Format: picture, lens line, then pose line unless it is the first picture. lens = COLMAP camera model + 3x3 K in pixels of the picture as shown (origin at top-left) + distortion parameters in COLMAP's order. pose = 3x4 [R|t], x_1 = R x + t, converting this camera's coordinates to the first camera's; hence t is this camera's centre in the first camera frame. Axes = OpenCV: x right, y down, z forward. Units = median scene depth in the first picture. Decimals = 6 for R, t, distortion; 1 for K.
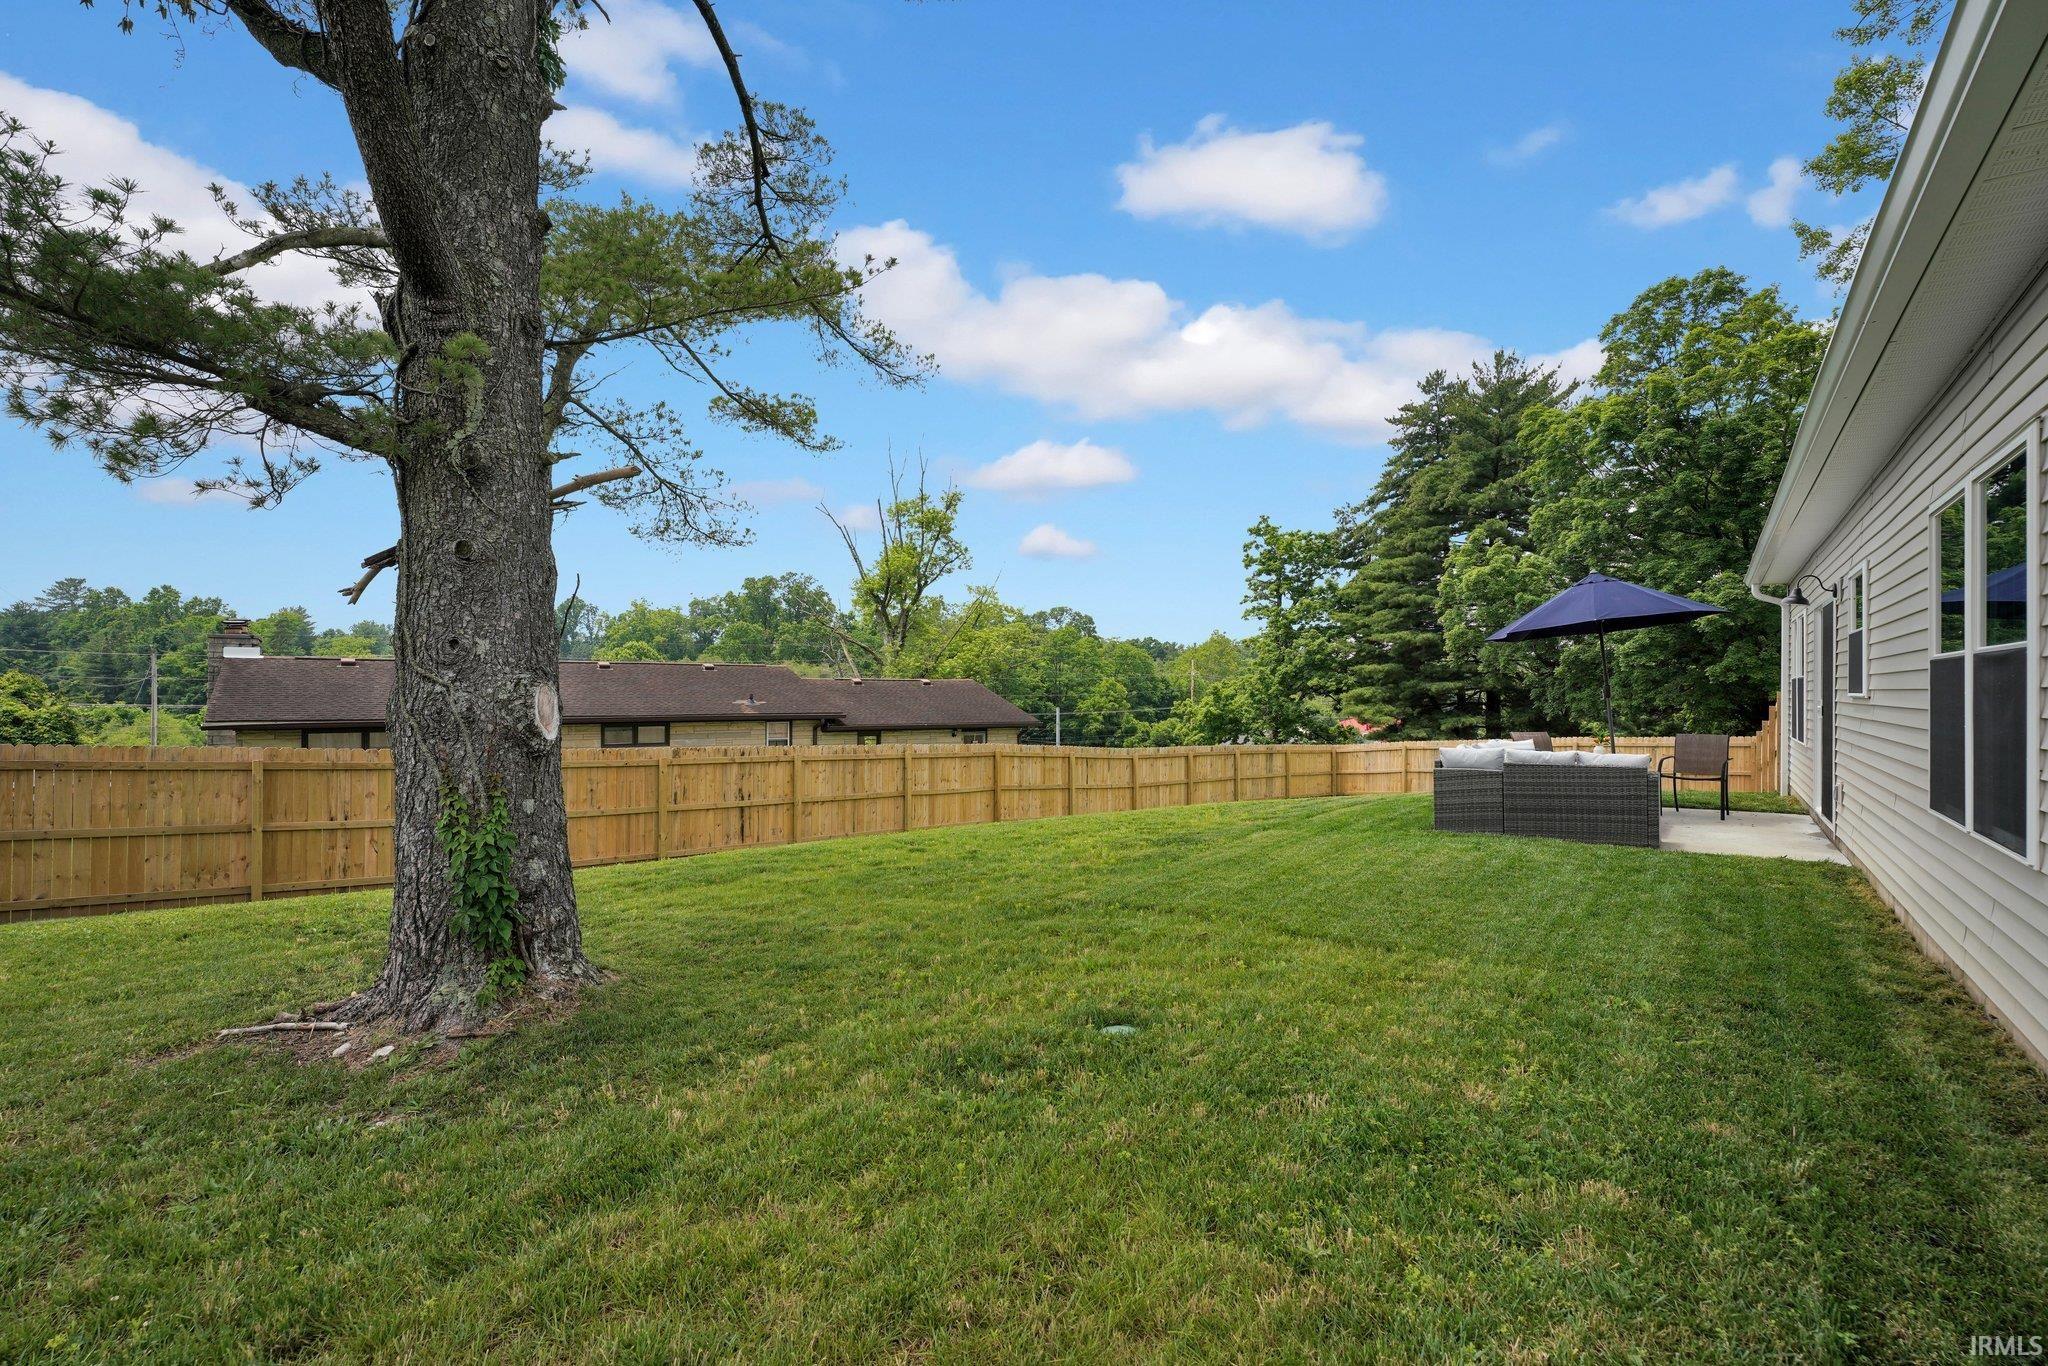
lens RADIAL K [[972.6, 0, 1015.1], [0, 972.6, 674.5], [0, 0, 1]] dist [-0.000187, 0.000224]
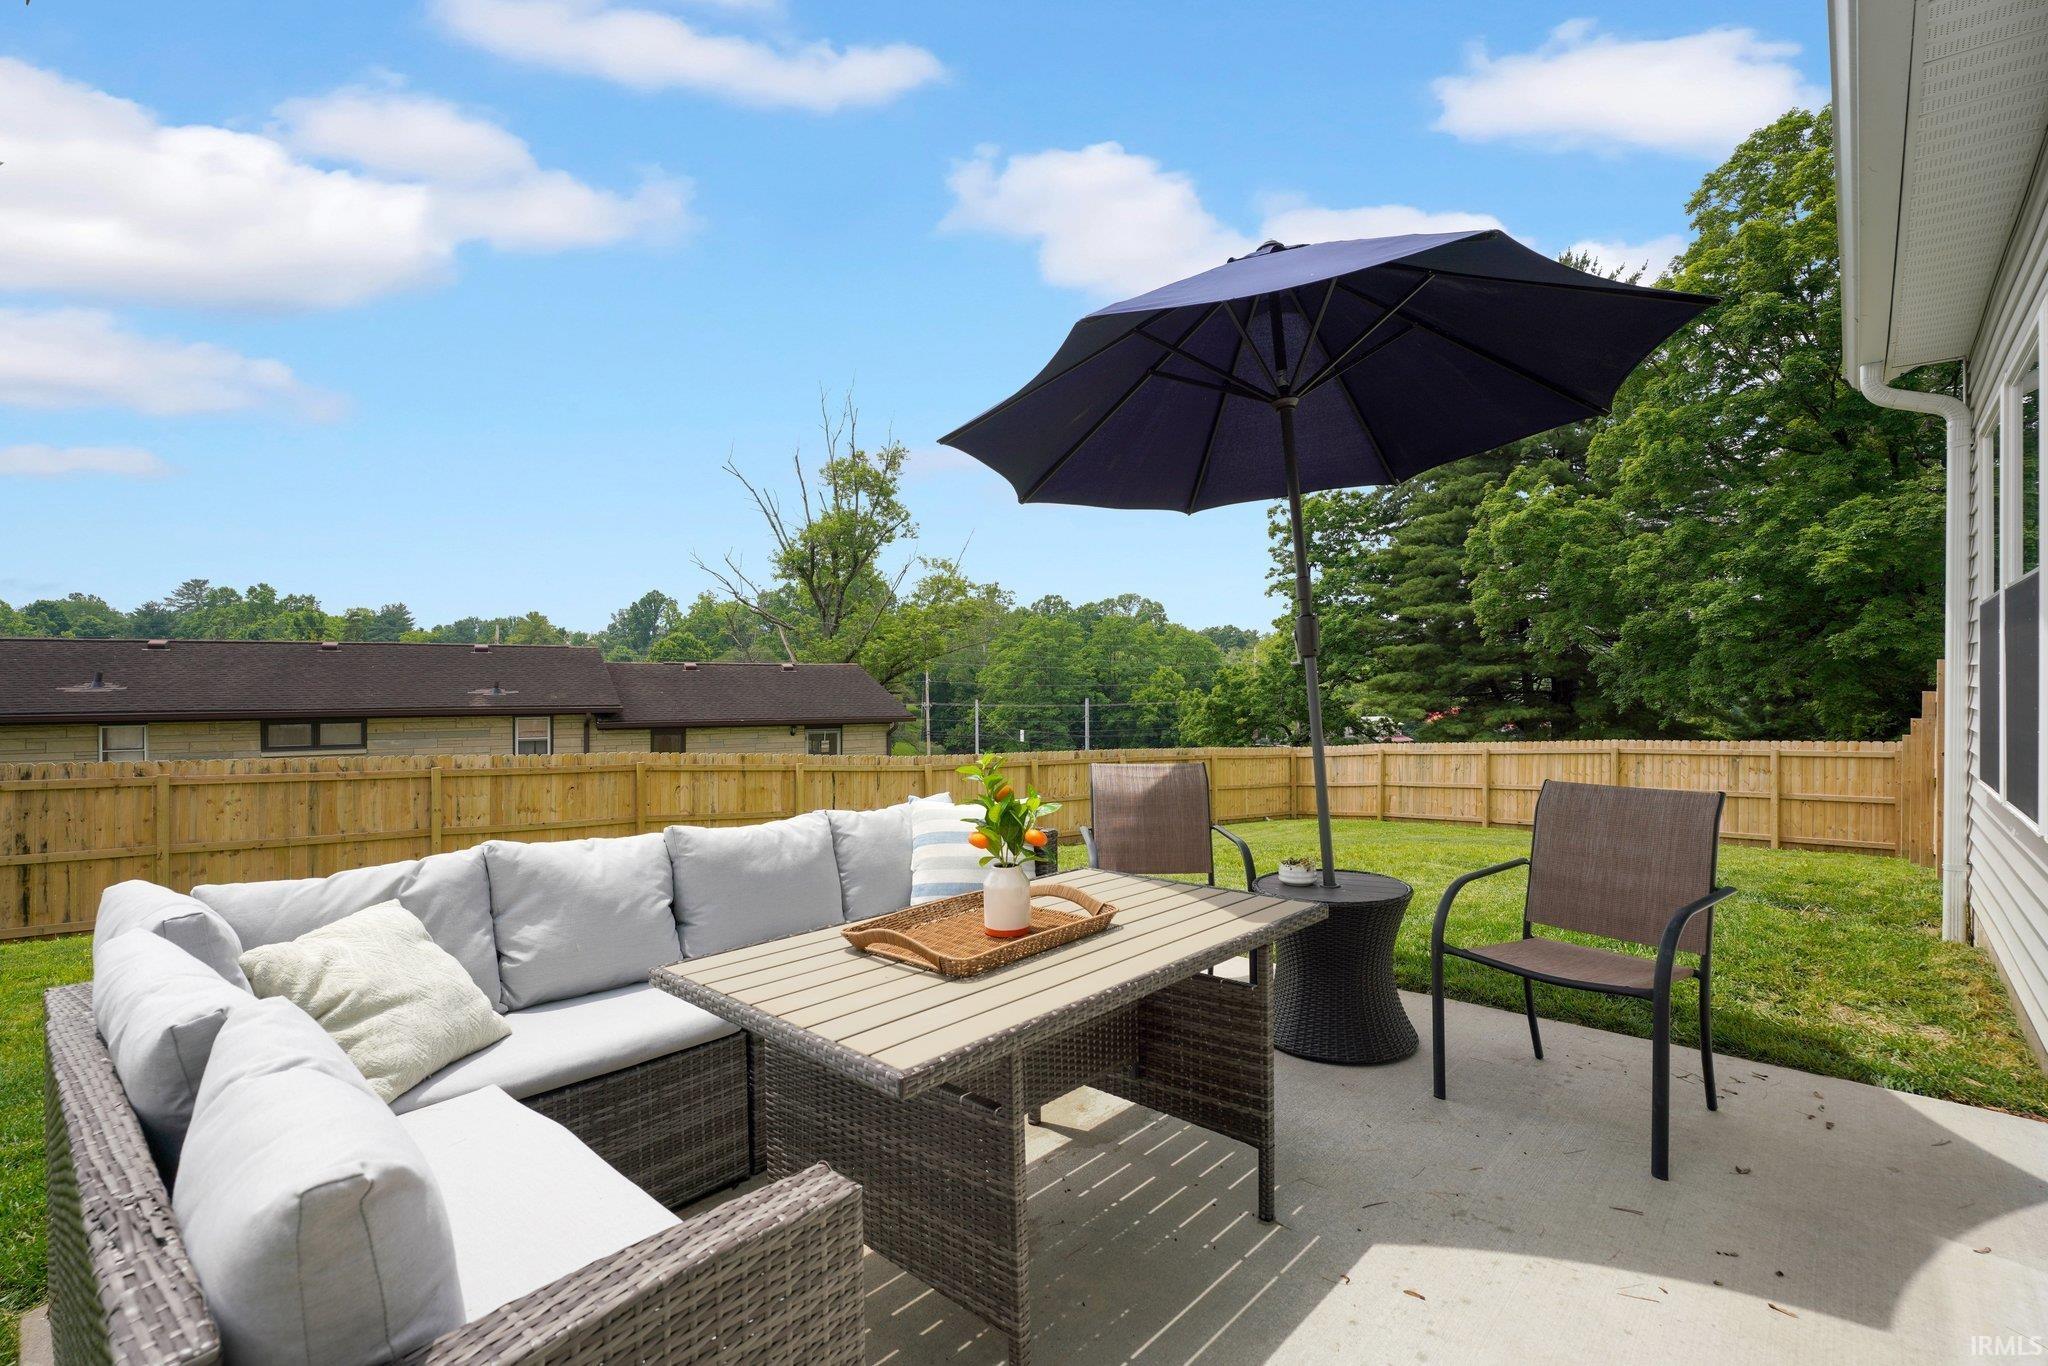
lens RADIAL K [[948.1, 0, 1024.1], [0, 948.1, 671.8], [0, 0, 1]] dist [0.001913, -0.000041]
pose [[0.994315, -0.004928, -0.106365, 0.140047], [0.005524, 0.999971, 0.005308, 0.006685], [0.106336, -0.005866, 0.994313, 0.176714]]
